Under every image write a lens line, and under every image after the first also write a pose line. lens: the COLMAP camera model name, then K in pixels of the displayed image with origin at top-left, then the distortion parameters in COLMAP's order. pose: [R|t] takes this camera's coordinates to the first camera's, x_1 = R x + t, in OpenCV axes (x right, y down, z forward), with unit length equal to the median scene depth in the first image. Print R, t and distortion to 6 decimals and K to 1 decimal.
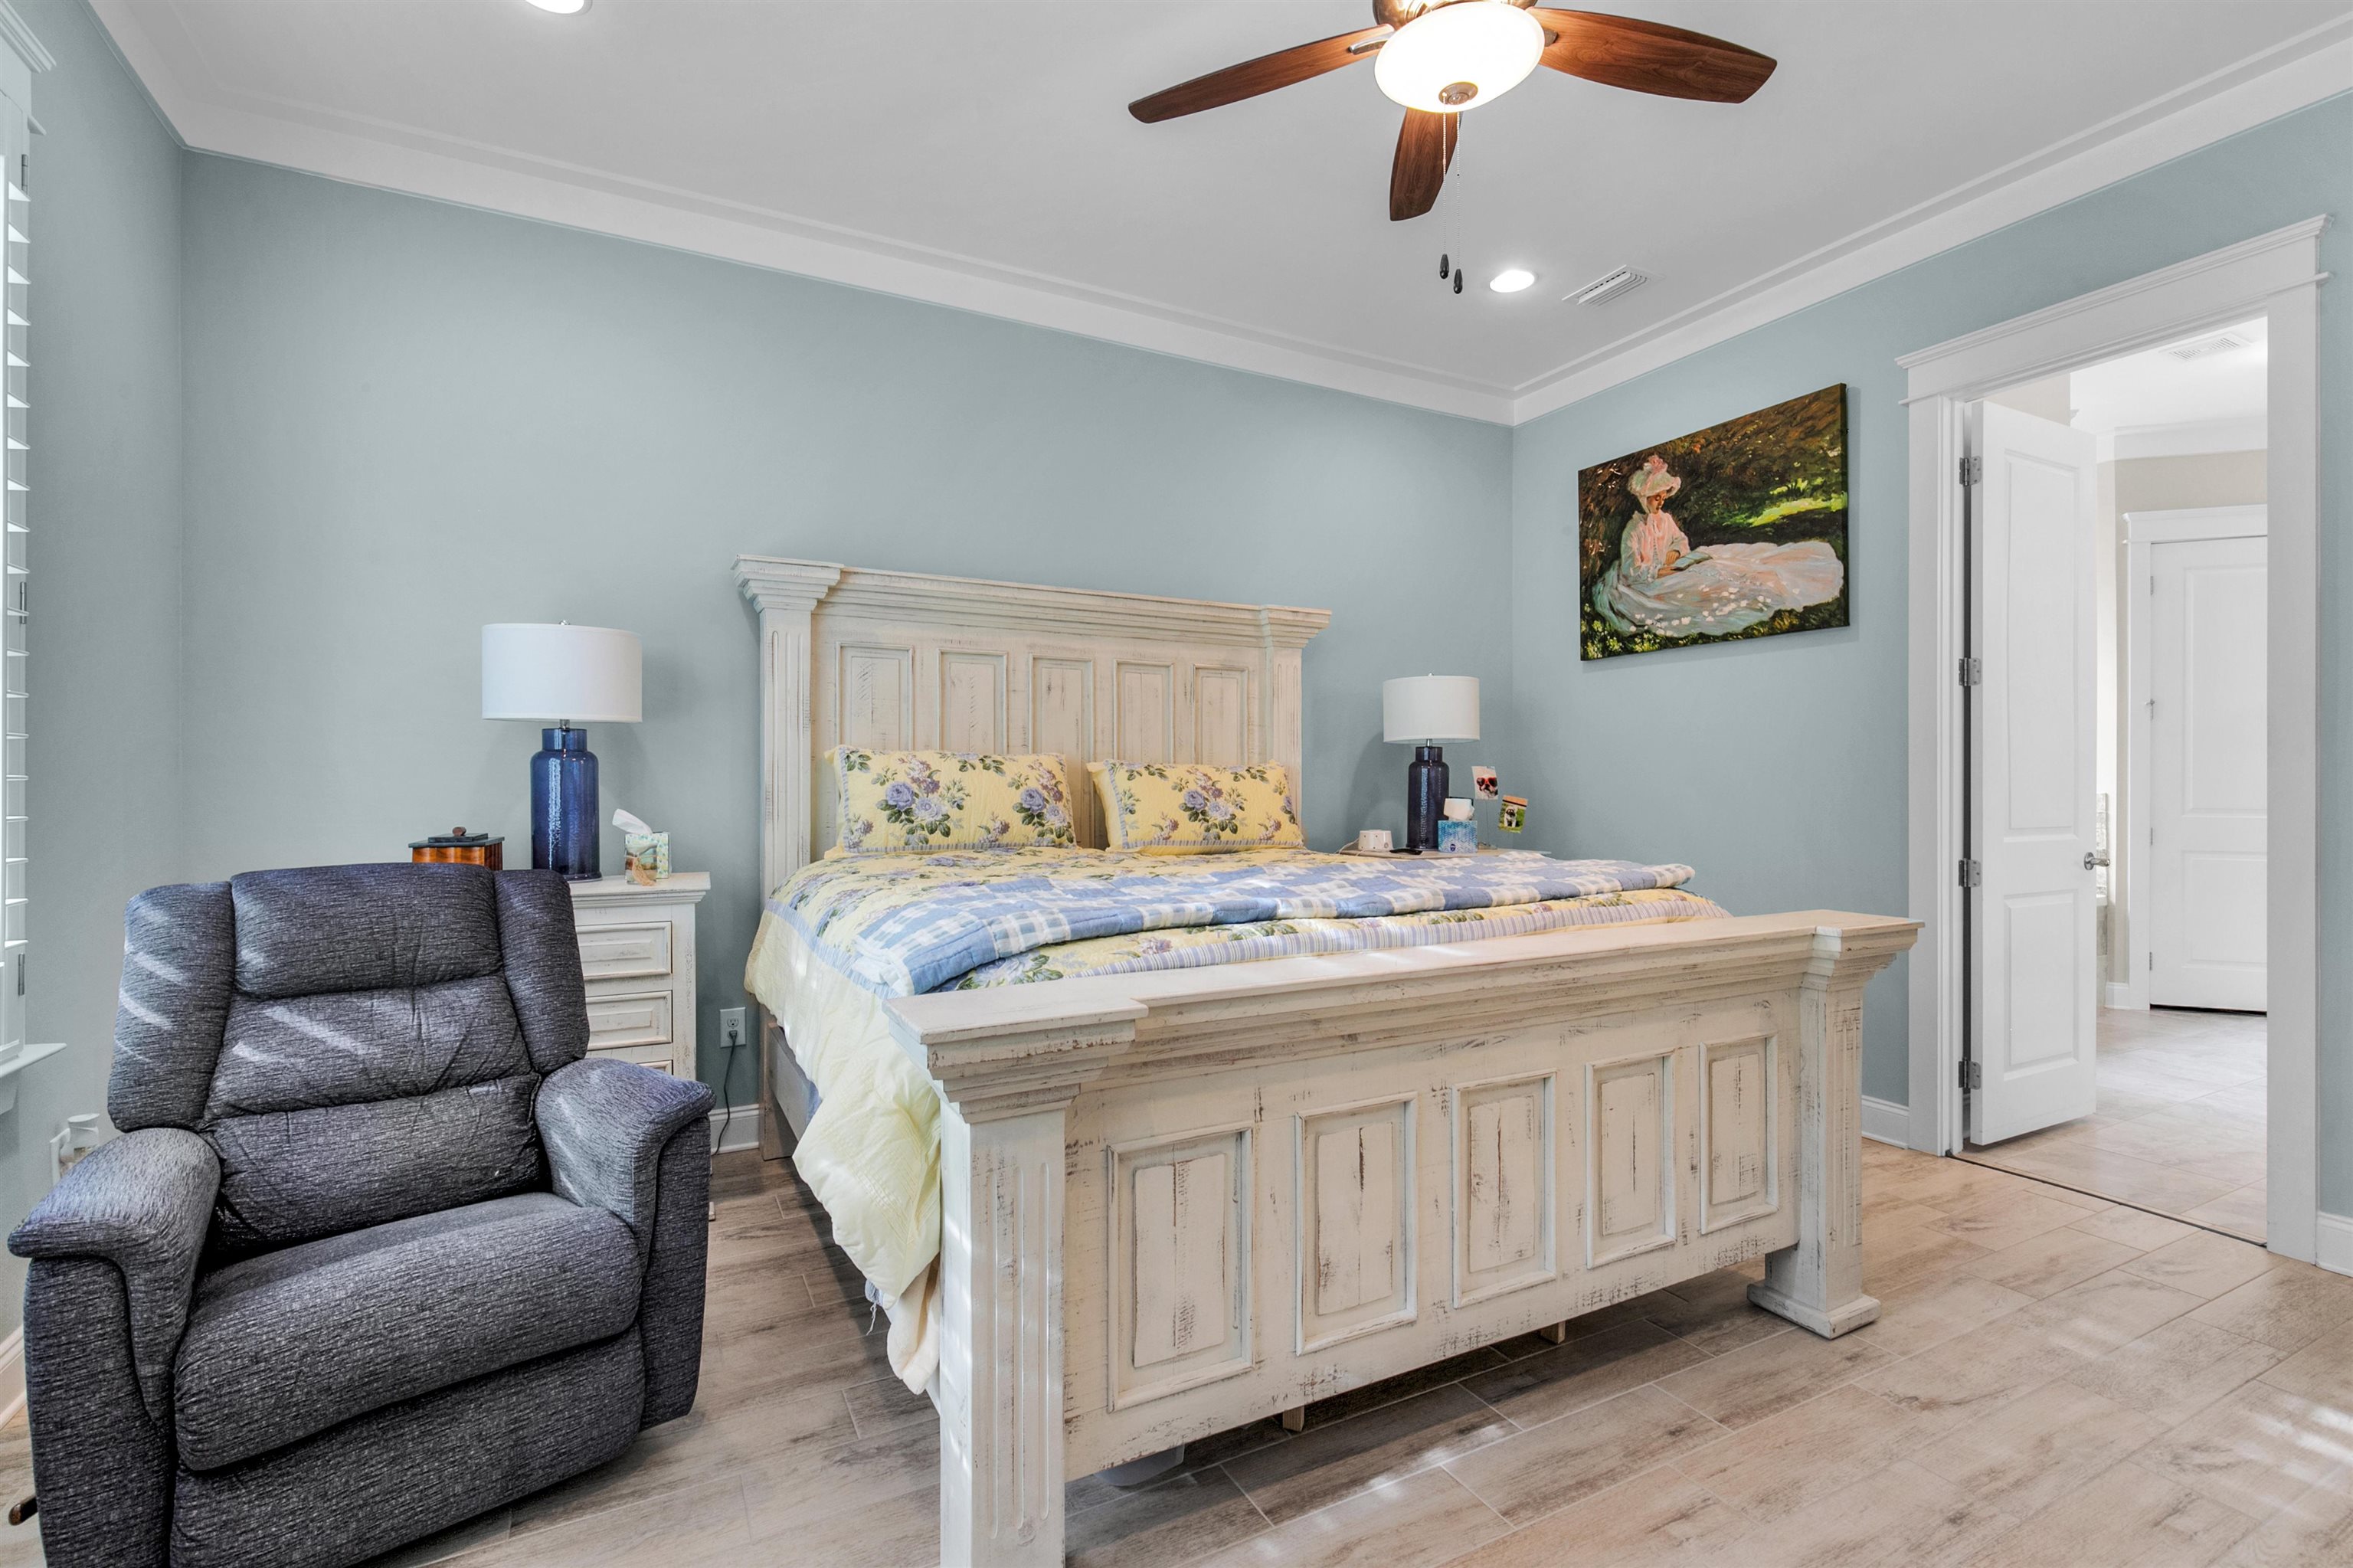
lens RADIAL K [[1070.2, 0, 1179.7], [0, 1070.2, 775.1], [0, 0, 1]] dist [0.006978, -0.000887]
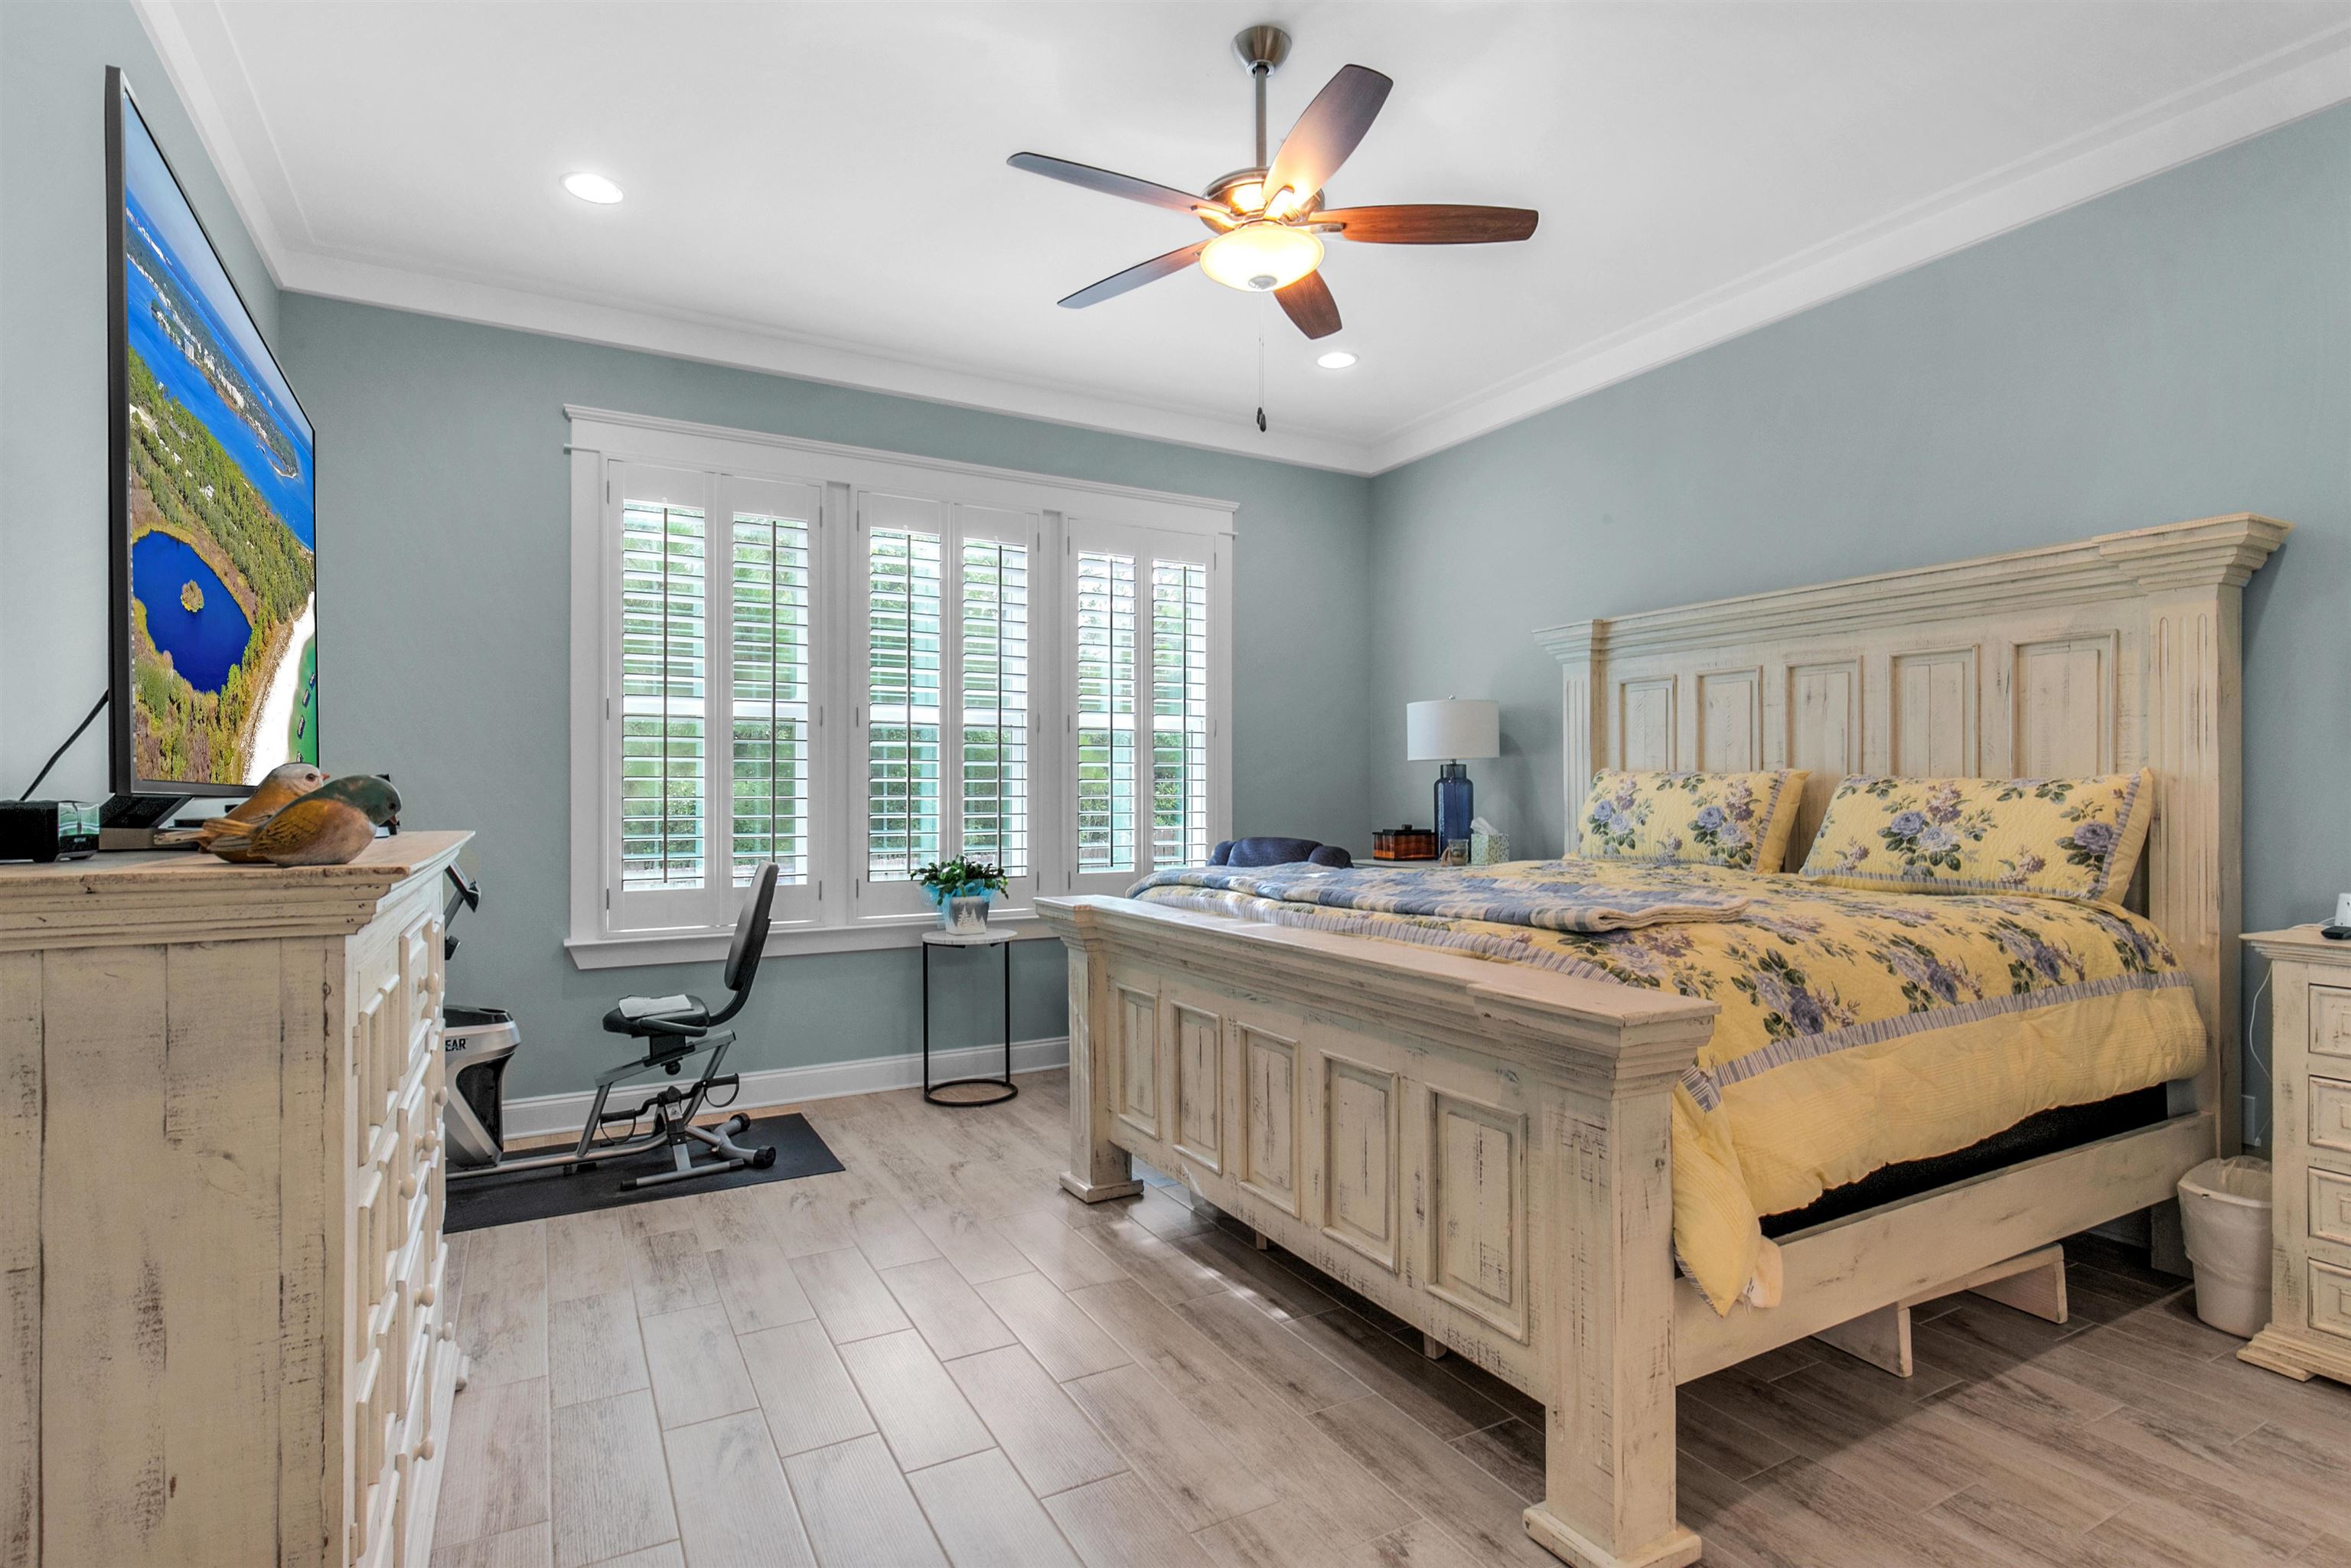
lens RADIAL K [[1124.5, 0, 1173.8], [0, 1124.5, 795.4], [0, 0, 1]] dist [0.016143, -0.000120]
pose [[0.029029, -0.000505, -0.999578, 0.920362], [0.003674, 0.999993, -0.000399, 0.000579], [0.999572, -0.003661, 0.029031, 0.477977]]
